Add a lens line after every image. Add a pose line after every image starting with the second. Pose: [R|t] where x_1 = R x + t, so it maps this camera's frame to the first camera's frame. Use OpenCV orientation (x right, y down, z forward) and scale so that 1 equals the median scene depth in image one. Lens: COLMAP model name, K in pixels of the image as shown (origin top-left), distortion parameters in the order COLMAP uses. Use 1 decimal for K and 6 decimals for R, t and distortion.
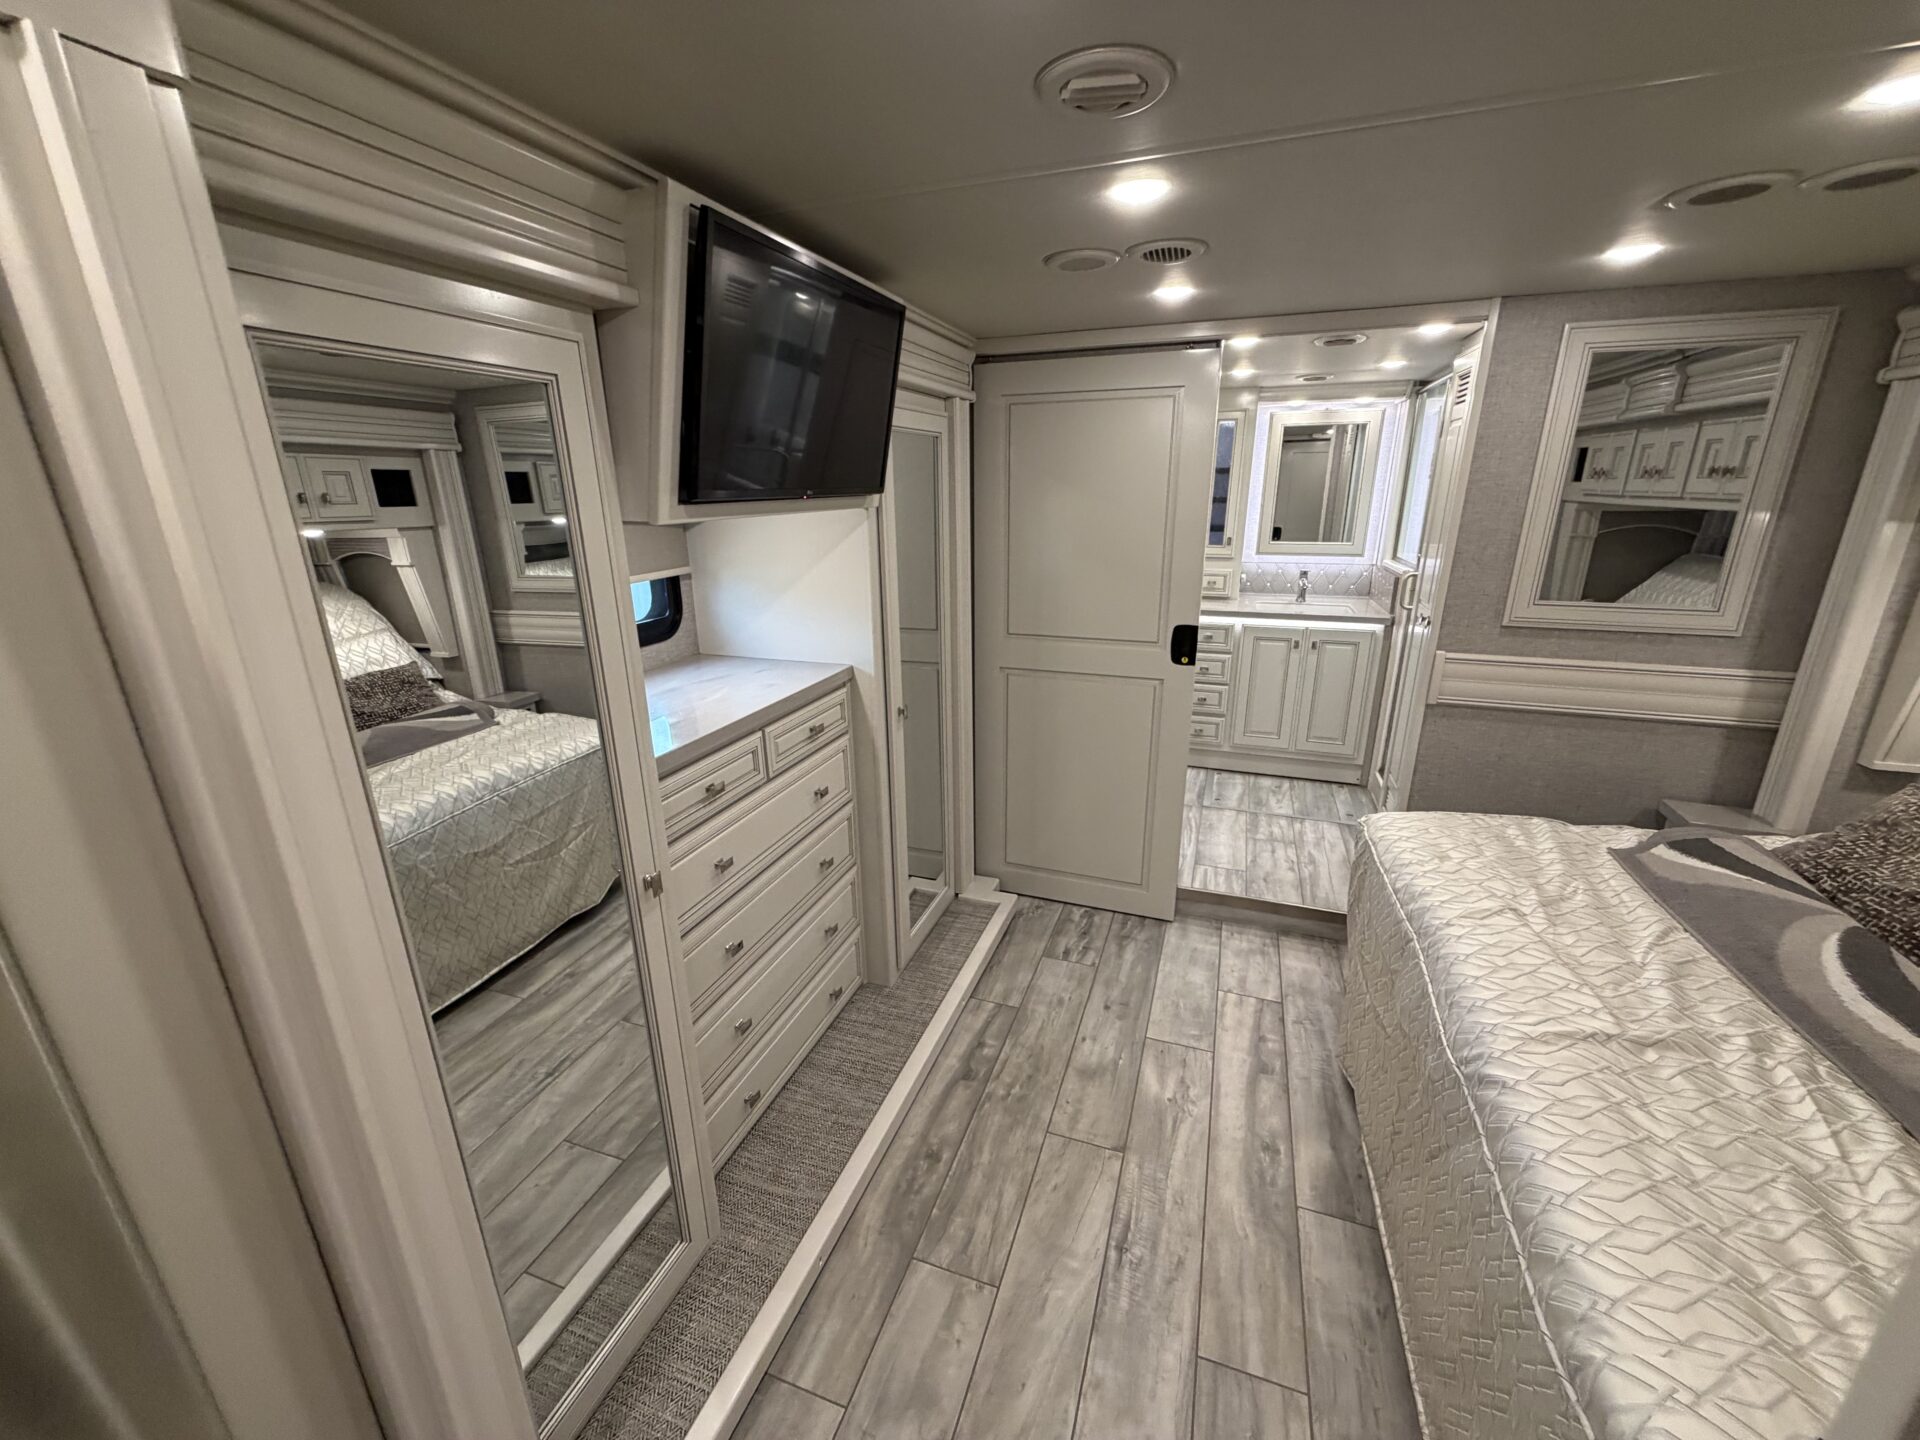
lens RADIAL K [[763.3, 0, 955.2], [0, 763.3, 721.3], [0, 0, 1]] dist [-0.000475, 0.000400]
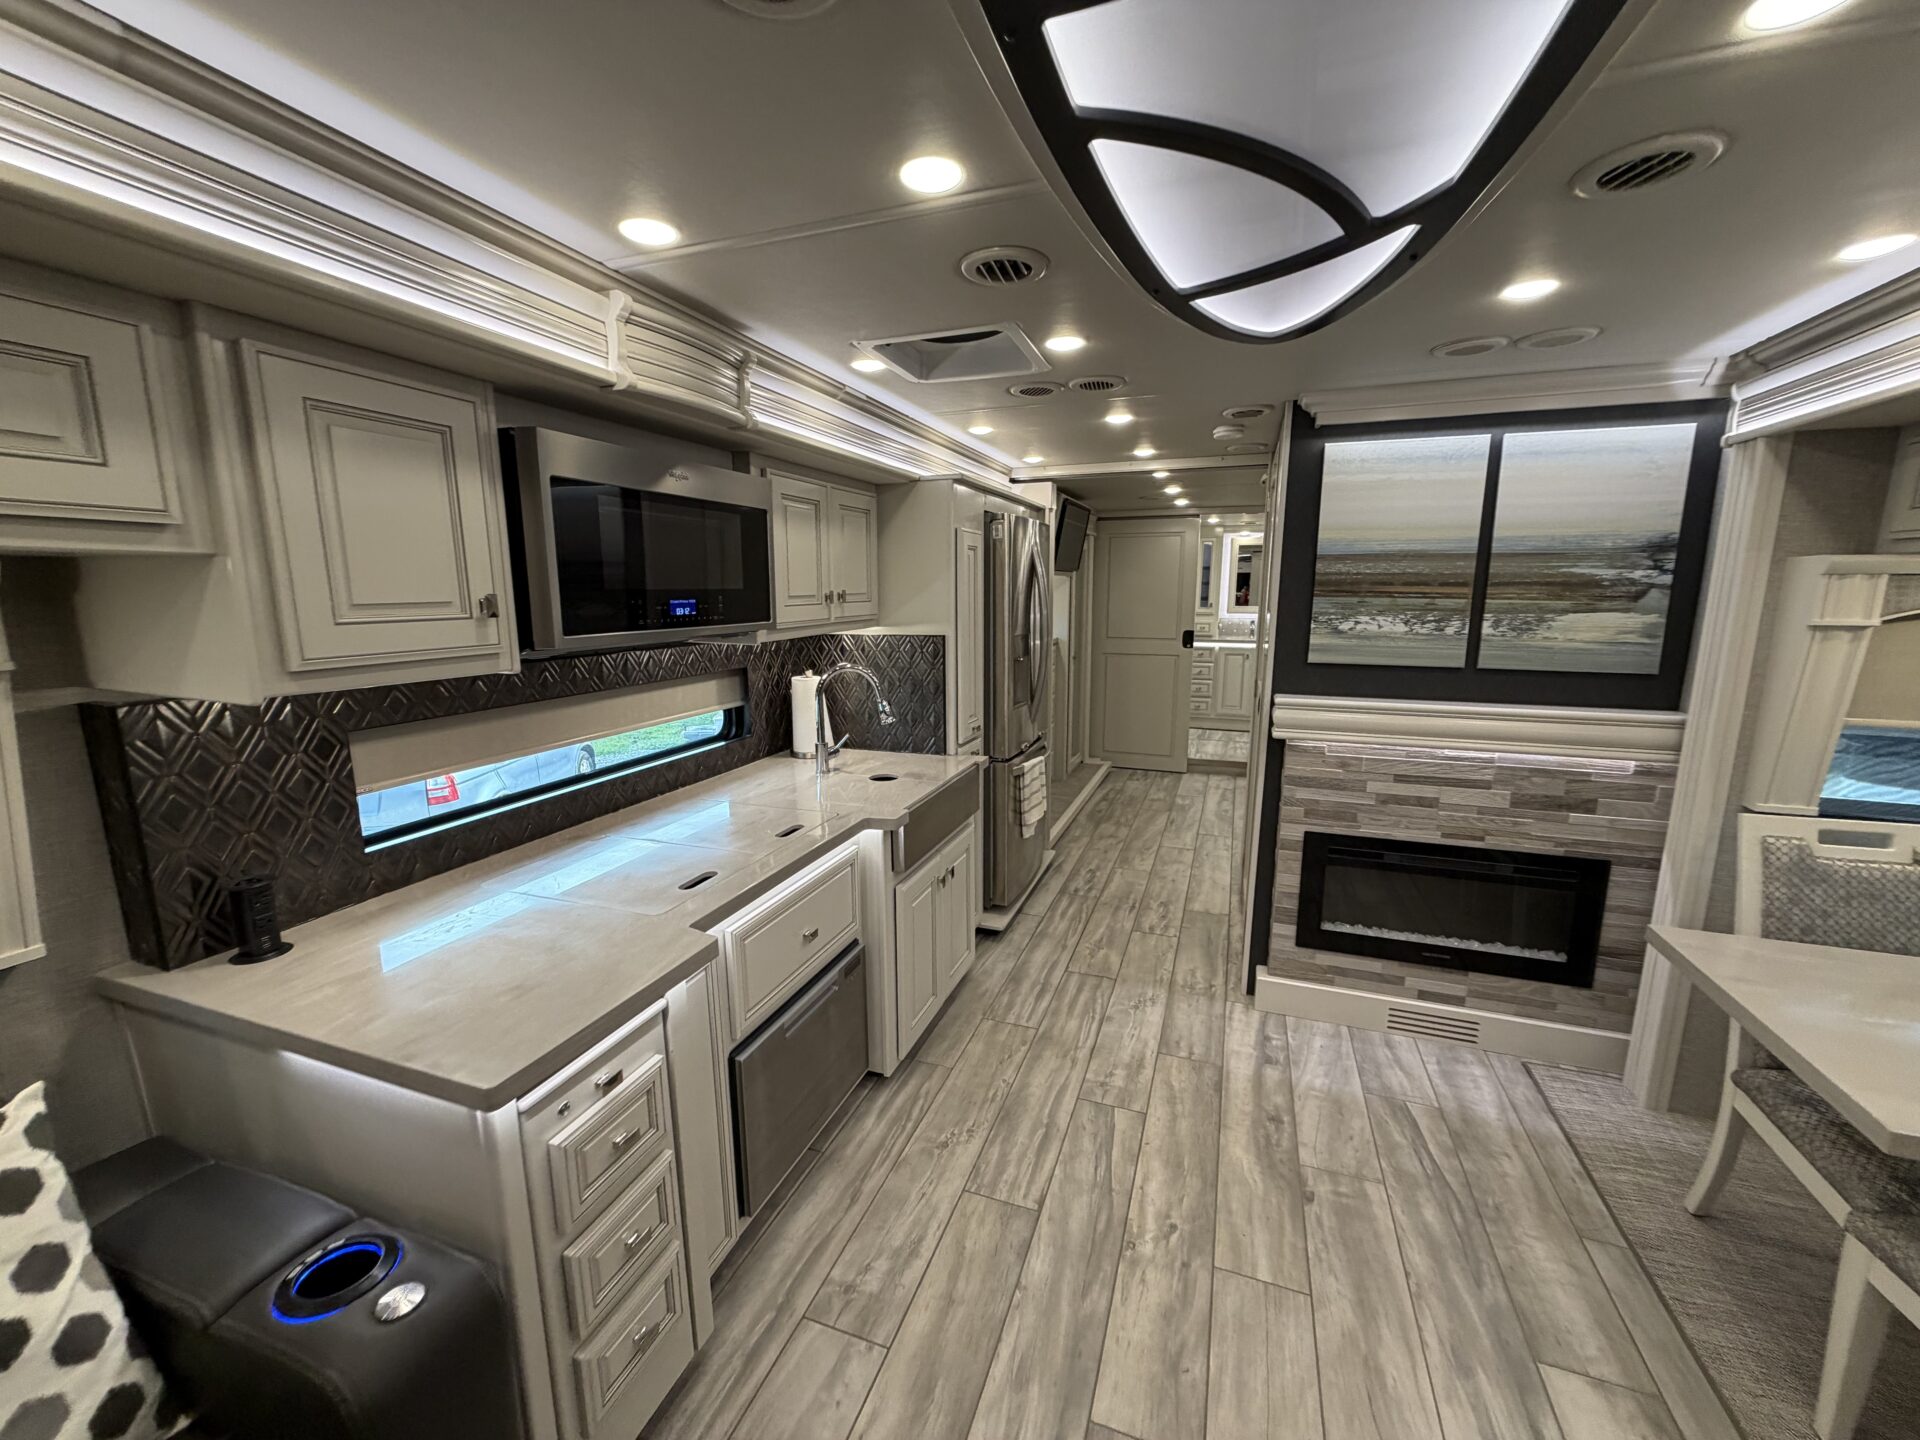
lens RADIAL K [[764.3, 0, 954.4], [0, 764.3, 720.7], [0, 0, 1]] dist [0.000461, -0.000226]
pose [[0.999908, 0.011684, -0.006861, -0.426961], [-0.012457, 0.991908, -0.126344, 0.492636], [0.005330, 0.126418, 0.991963, -1.392334]]
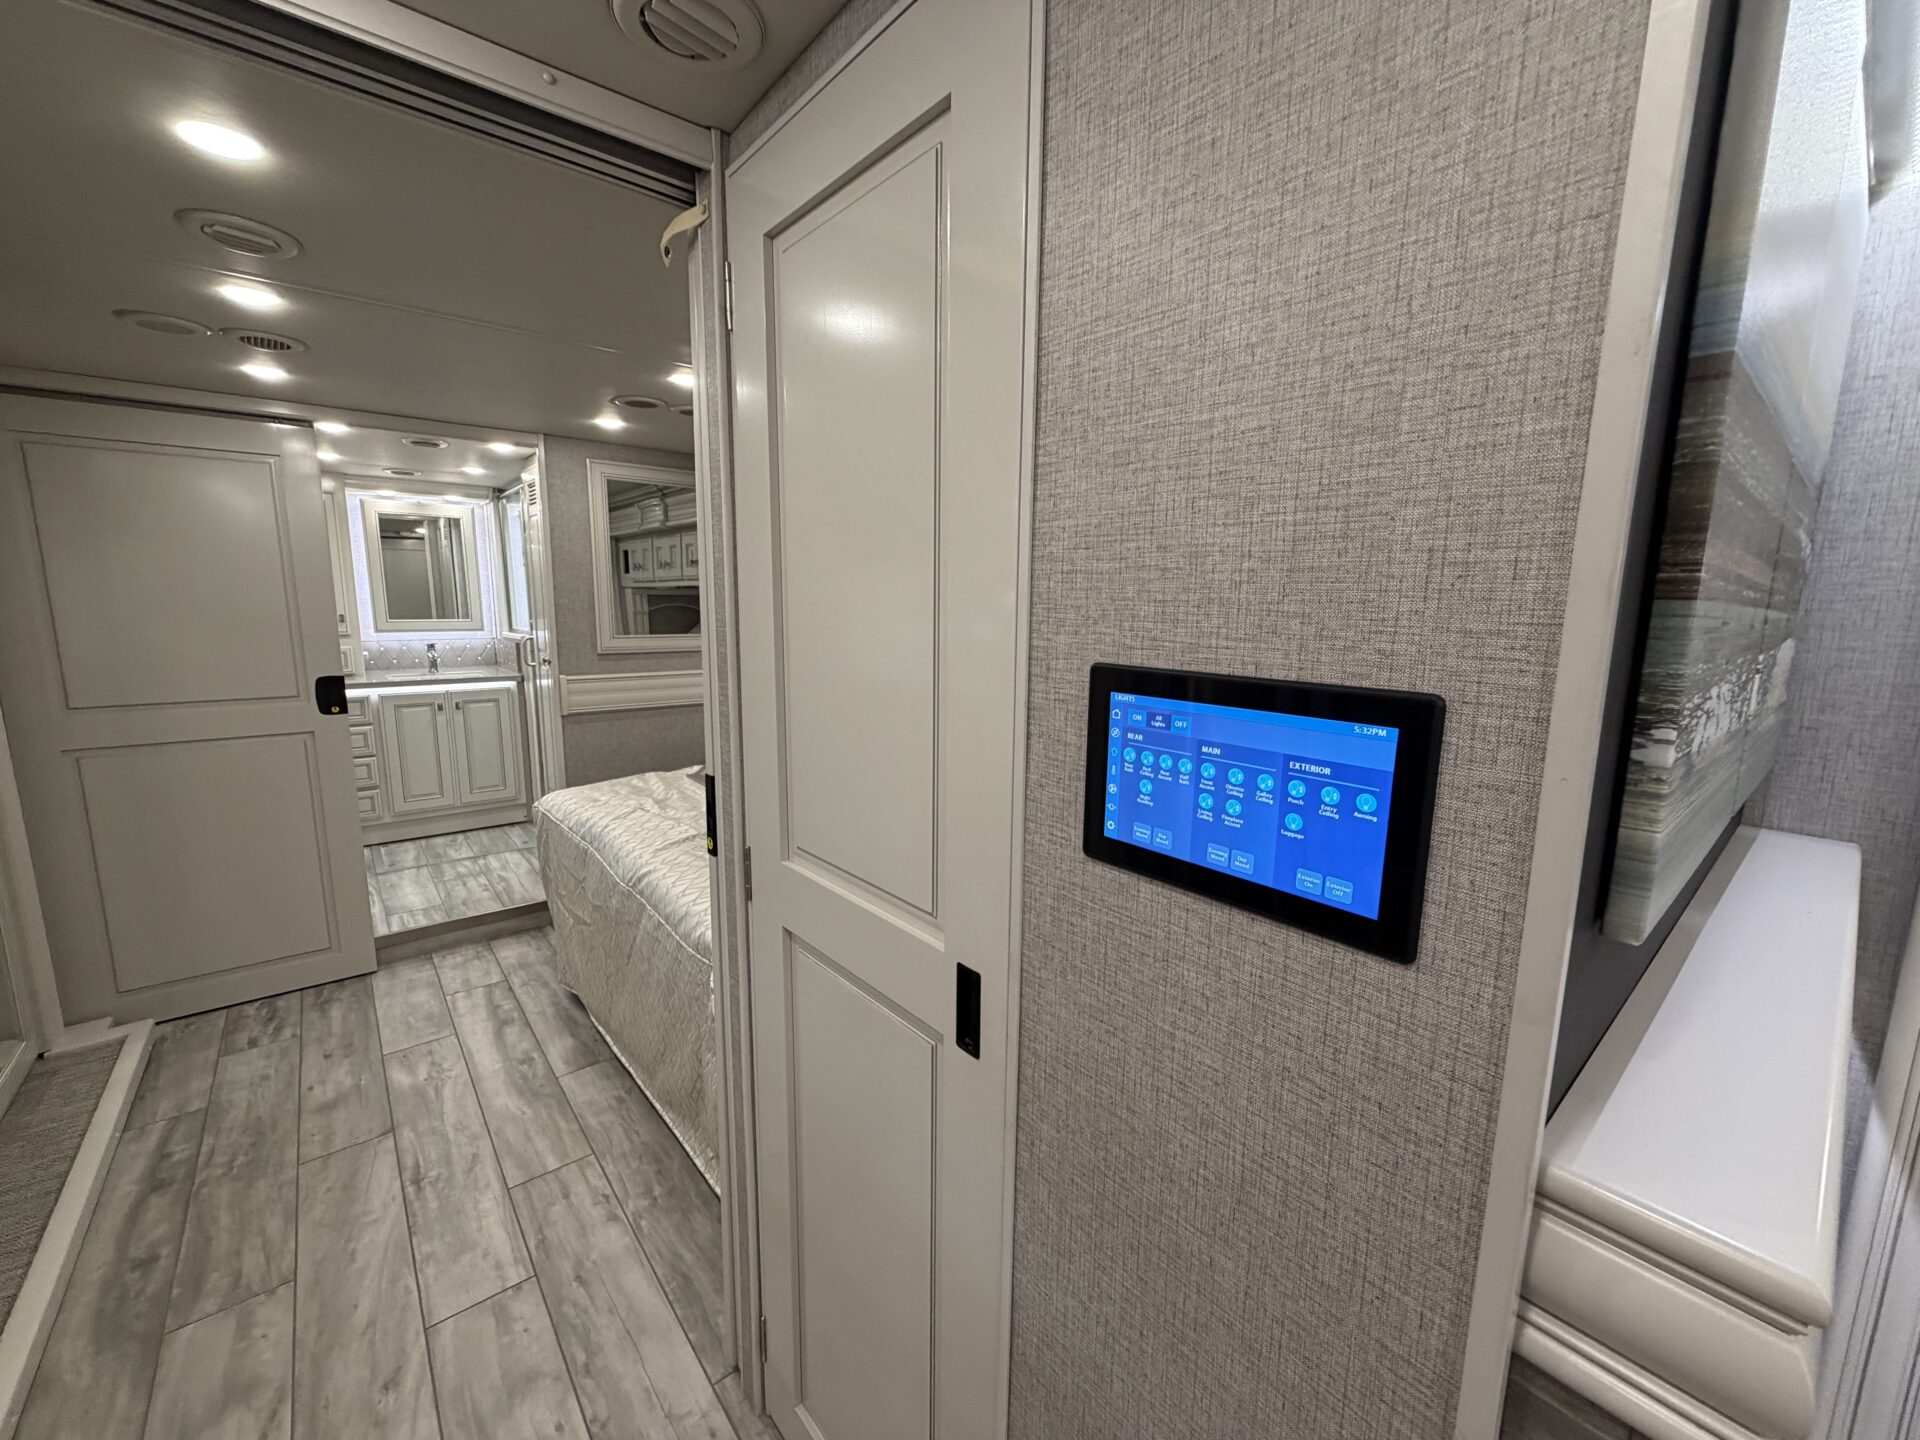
lens RADIAL K [[763.3, 0, 955.2], [0, 763.3, 721.3], [0, 0, 1]] dist [-0.000475, 0.000400]
pose [[0.503632, -0.121200, 0.855374, -0.190854], [0.240473, 0.970647, -0.004054, 0.162572], [-0.829775, 0.207736, 0.517995, -0.278938]]
